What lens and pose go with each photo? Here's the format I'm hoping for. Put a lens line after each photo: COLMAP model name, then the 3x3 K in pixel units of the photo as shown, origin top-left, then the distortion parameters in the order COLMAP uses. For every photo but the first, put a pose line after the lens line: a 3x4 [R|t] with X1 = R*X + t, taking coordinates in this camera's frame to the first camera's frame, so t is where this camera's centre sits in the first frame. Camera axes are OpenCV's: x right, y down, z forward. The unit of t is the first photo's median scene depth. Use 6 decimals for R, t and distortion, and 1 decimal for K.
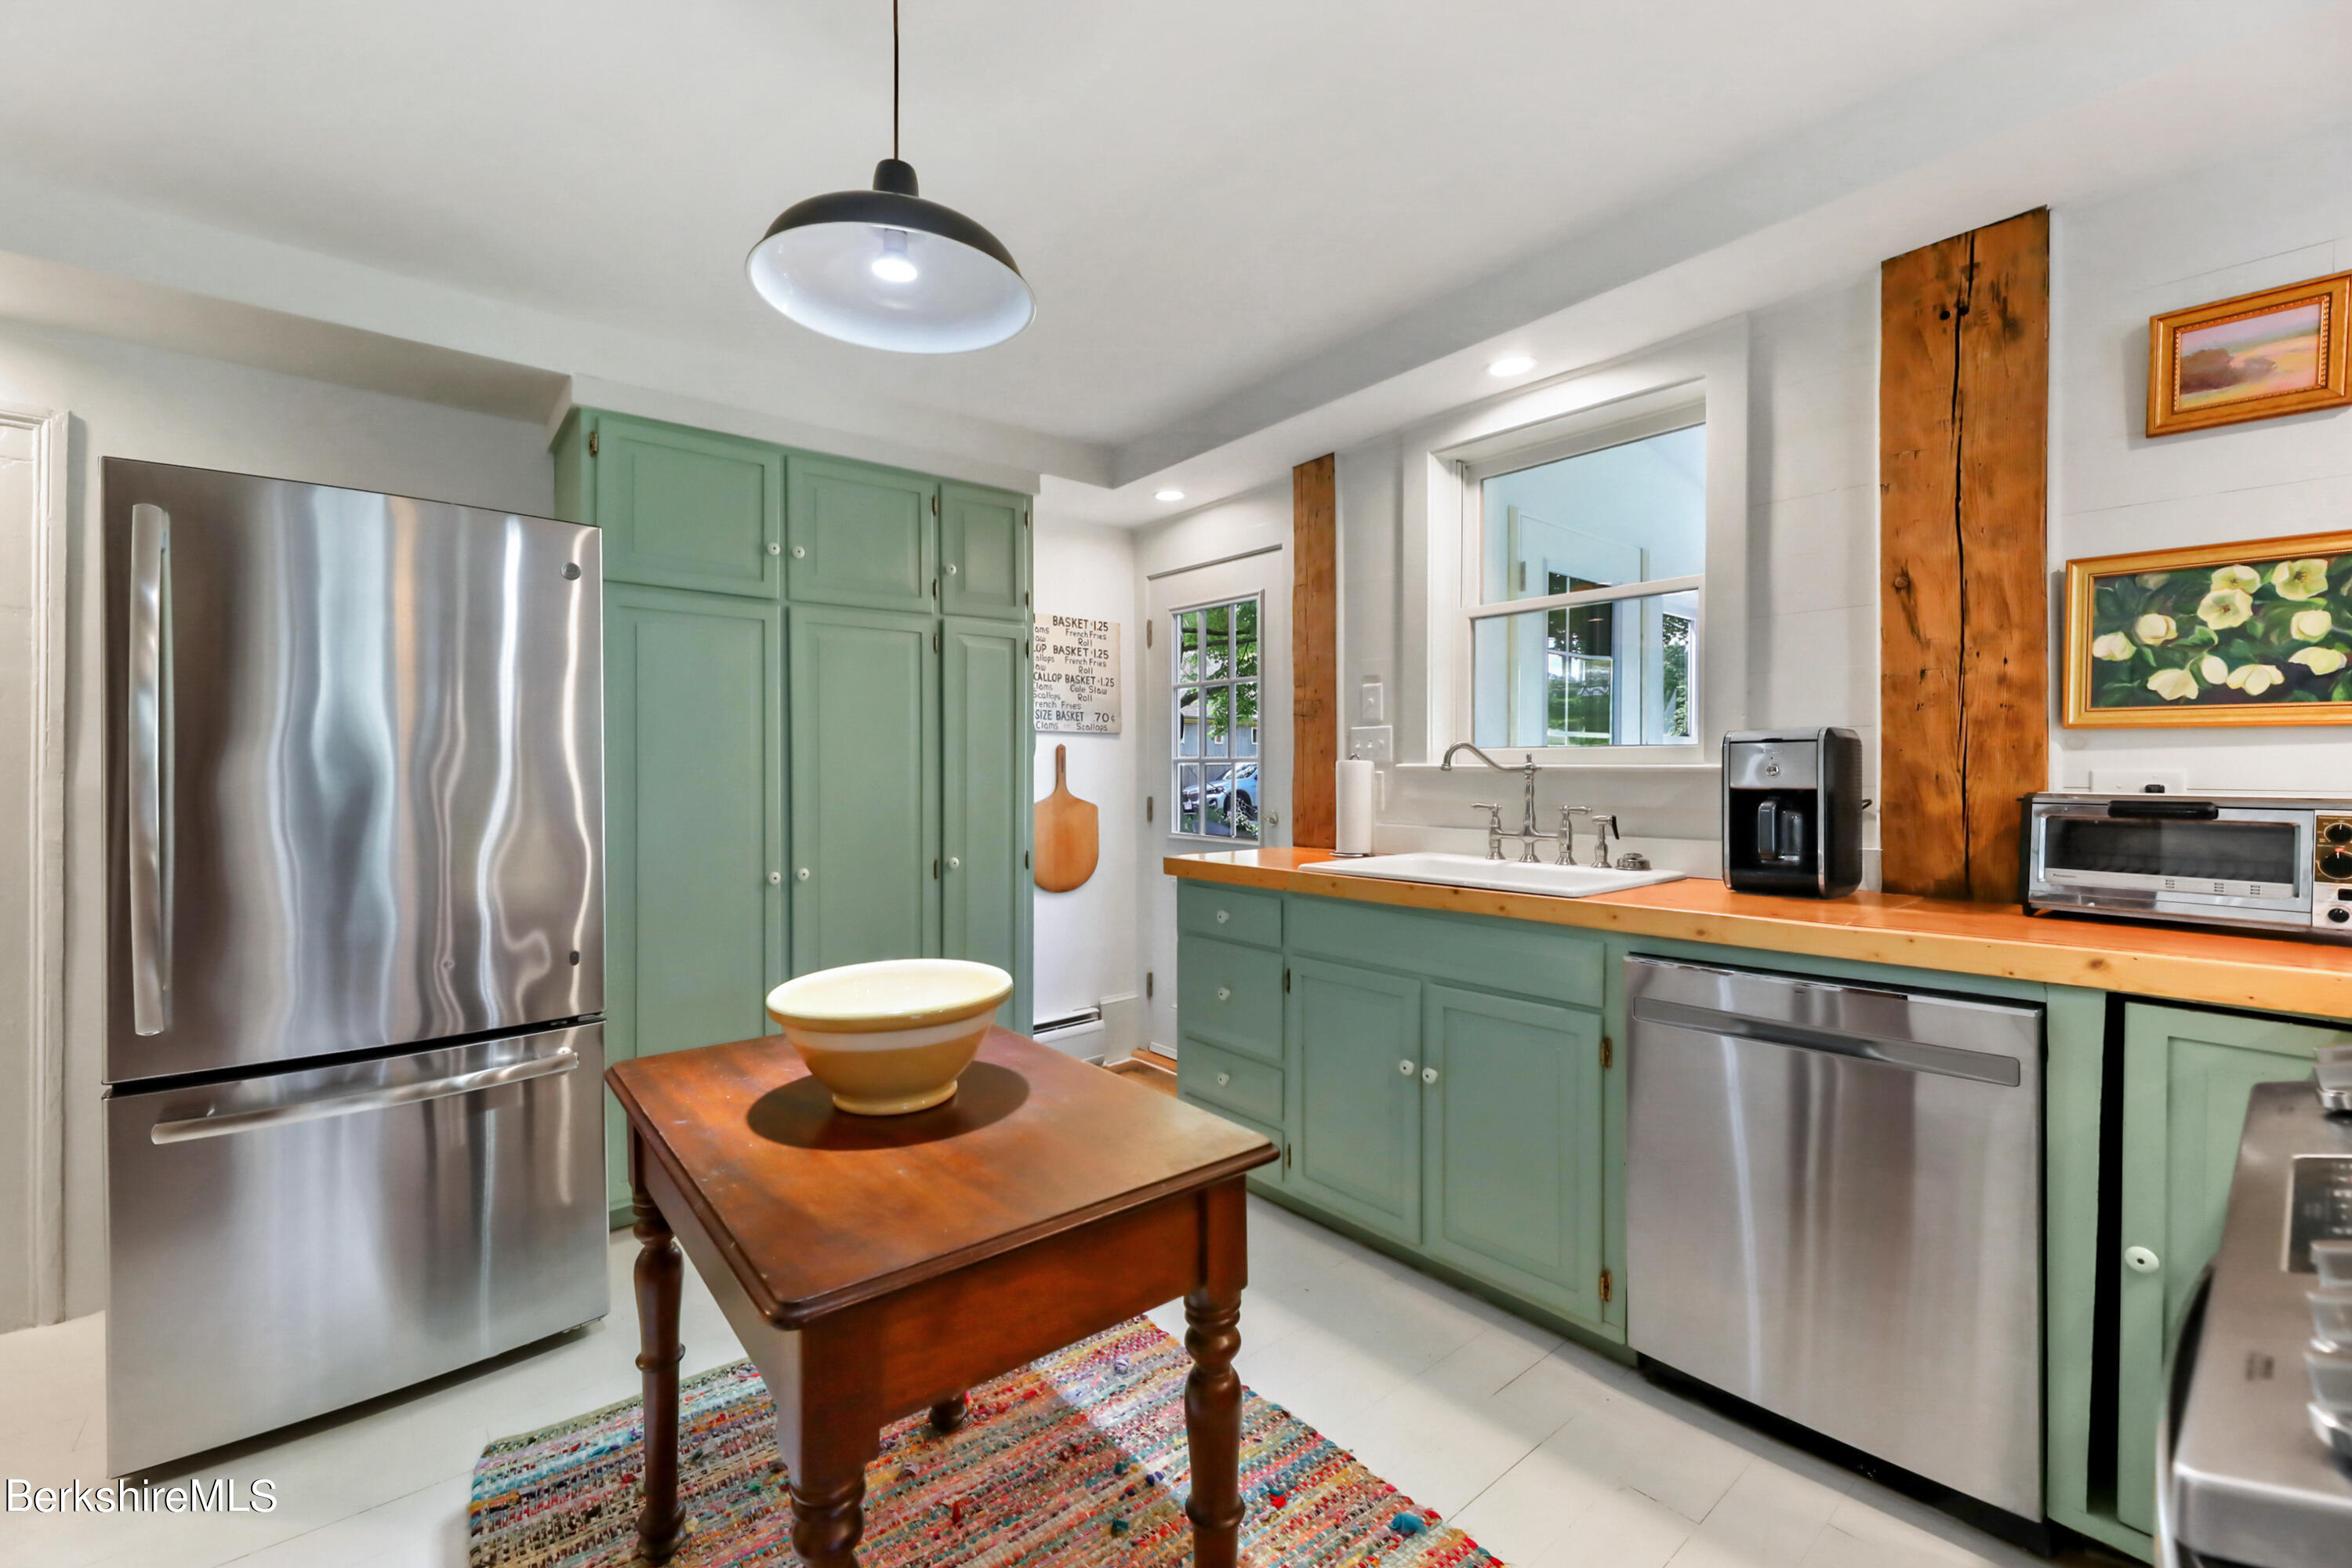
lens RADIAL K [[965.6, 0, 1176.0], [0, 965.6, 784.0], [0, 0, 1]] dist [-0.000666, -0.000766]
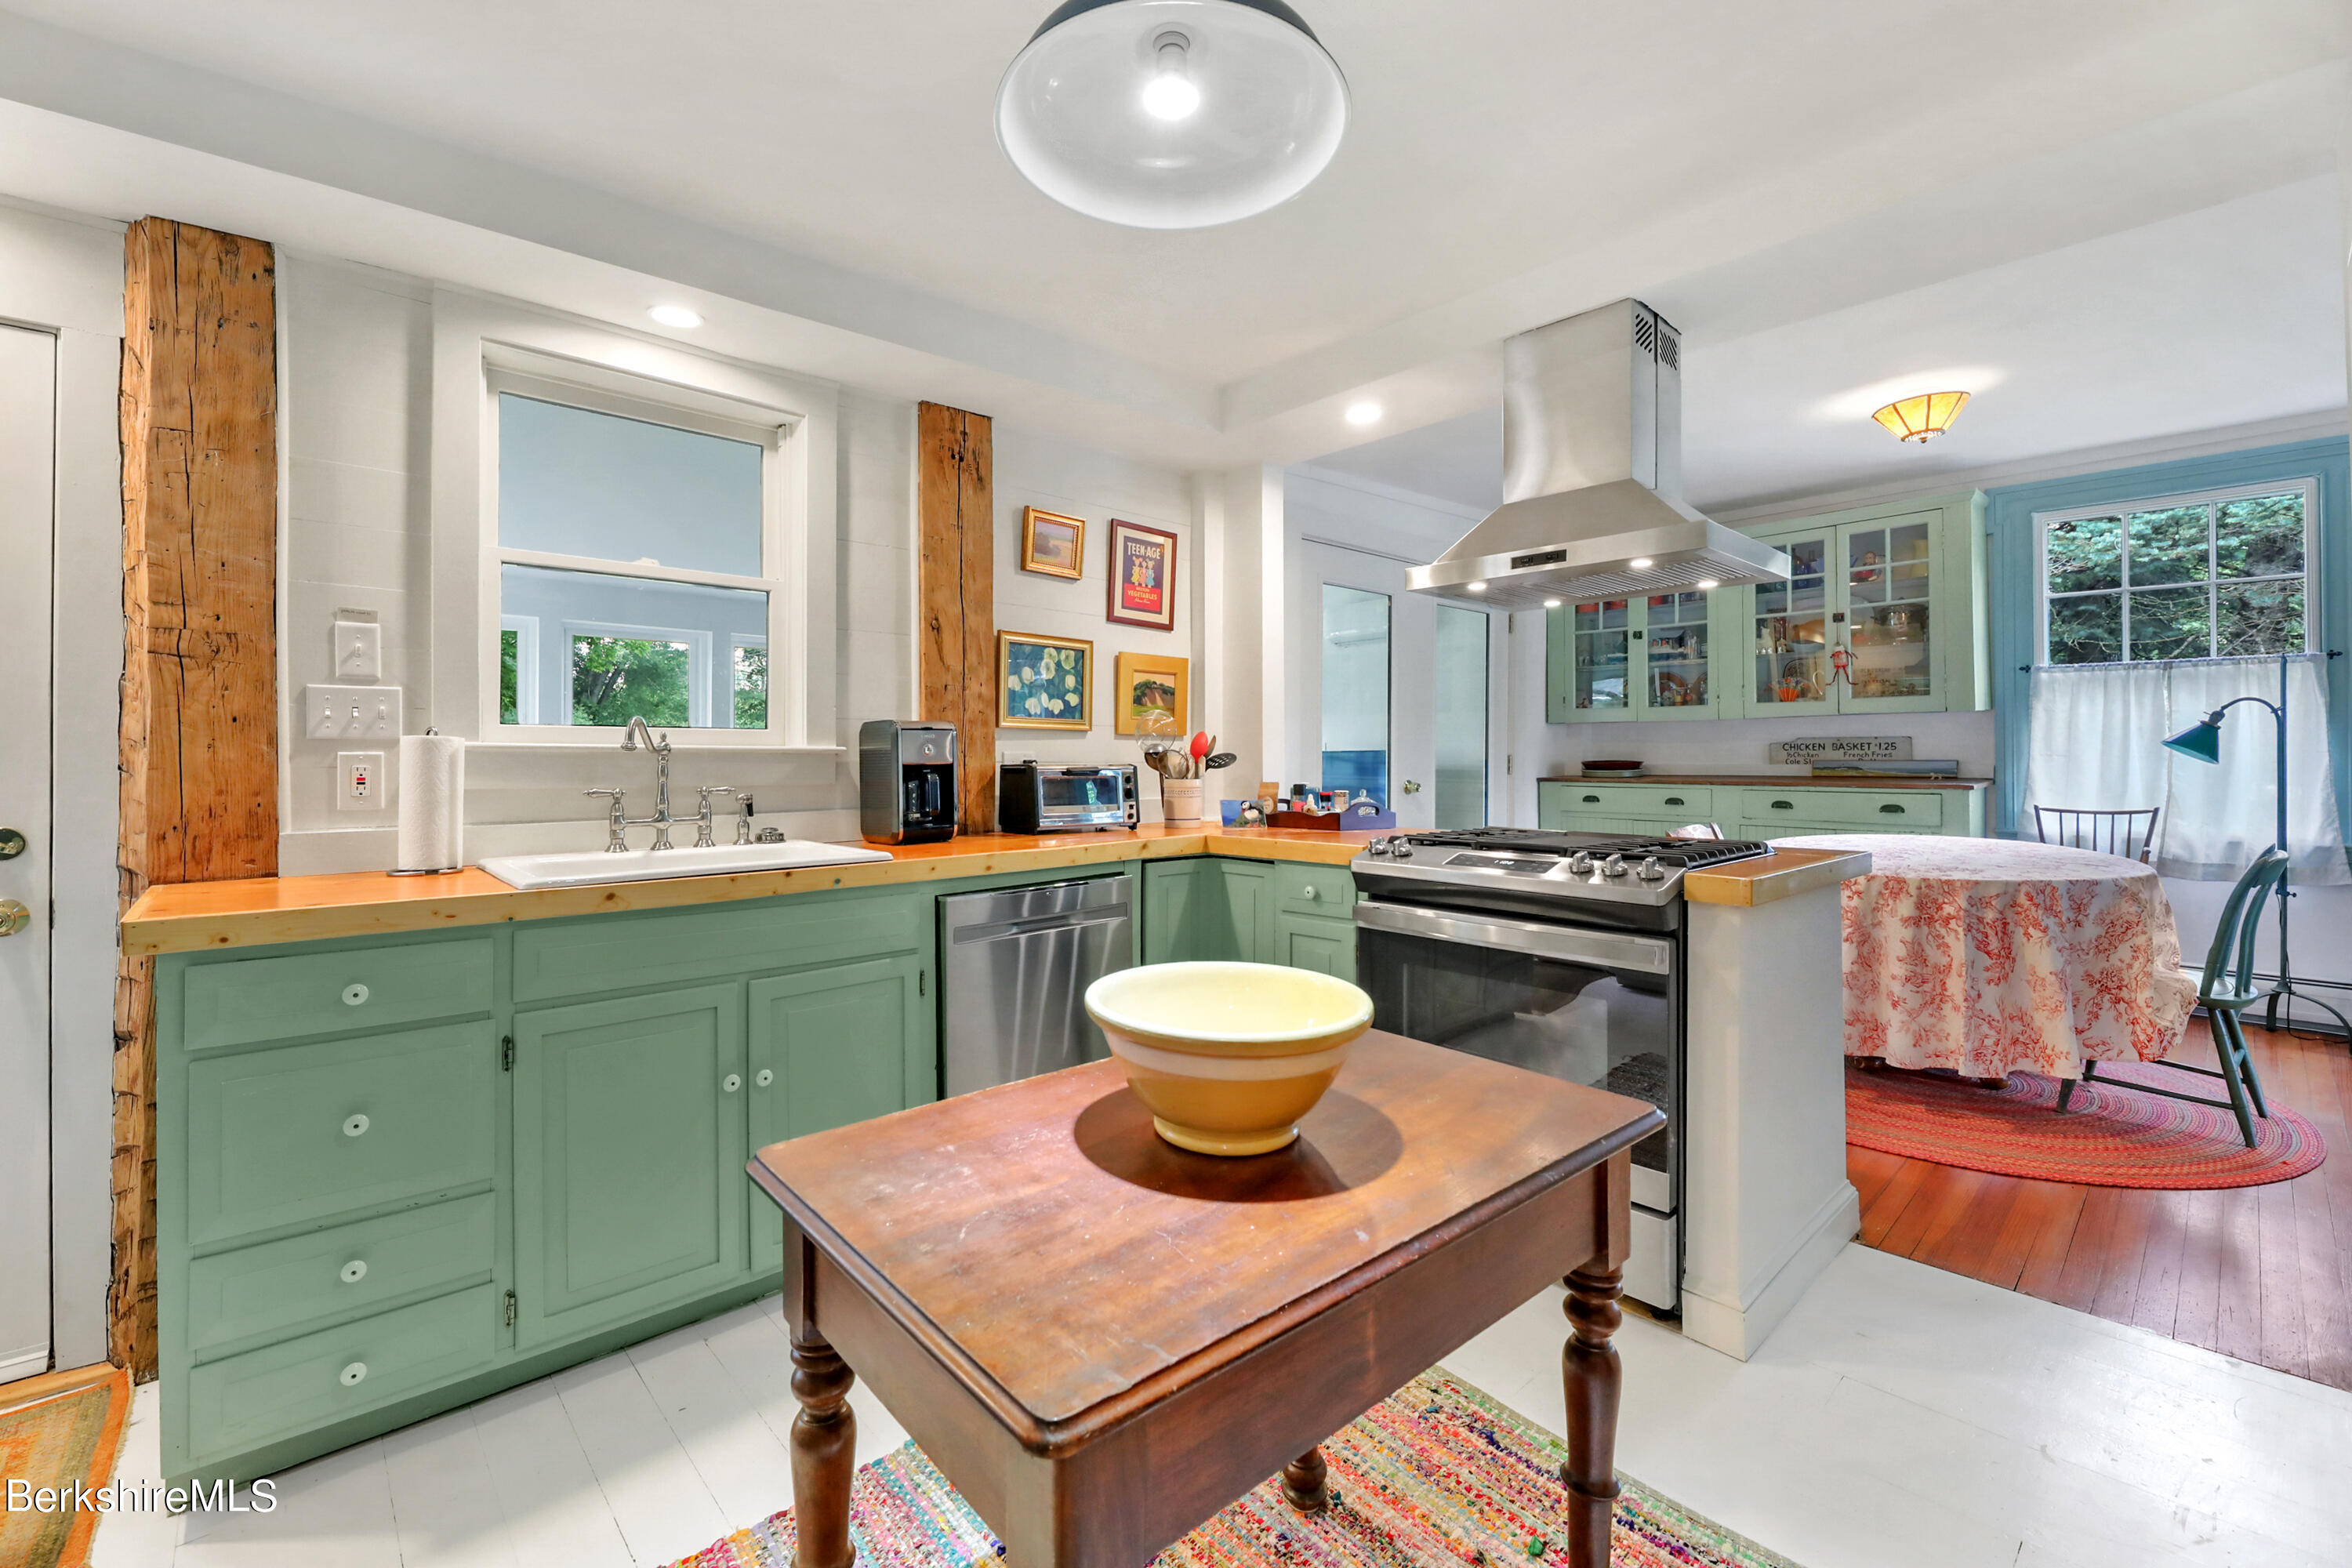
lens RADIAL K [[973.1, 0, 1130.3], [0, 973.1, 764.2], [0, 0, 1]] dist [-0.001616, -0.000379]
pose [[-0.002637, -0.005168, 0.999983, -0.724988], [0.018221, 0.999820, 0.005215, 0.002477], [-0.999831, 0.018235, -0.002542, 0.695396]]
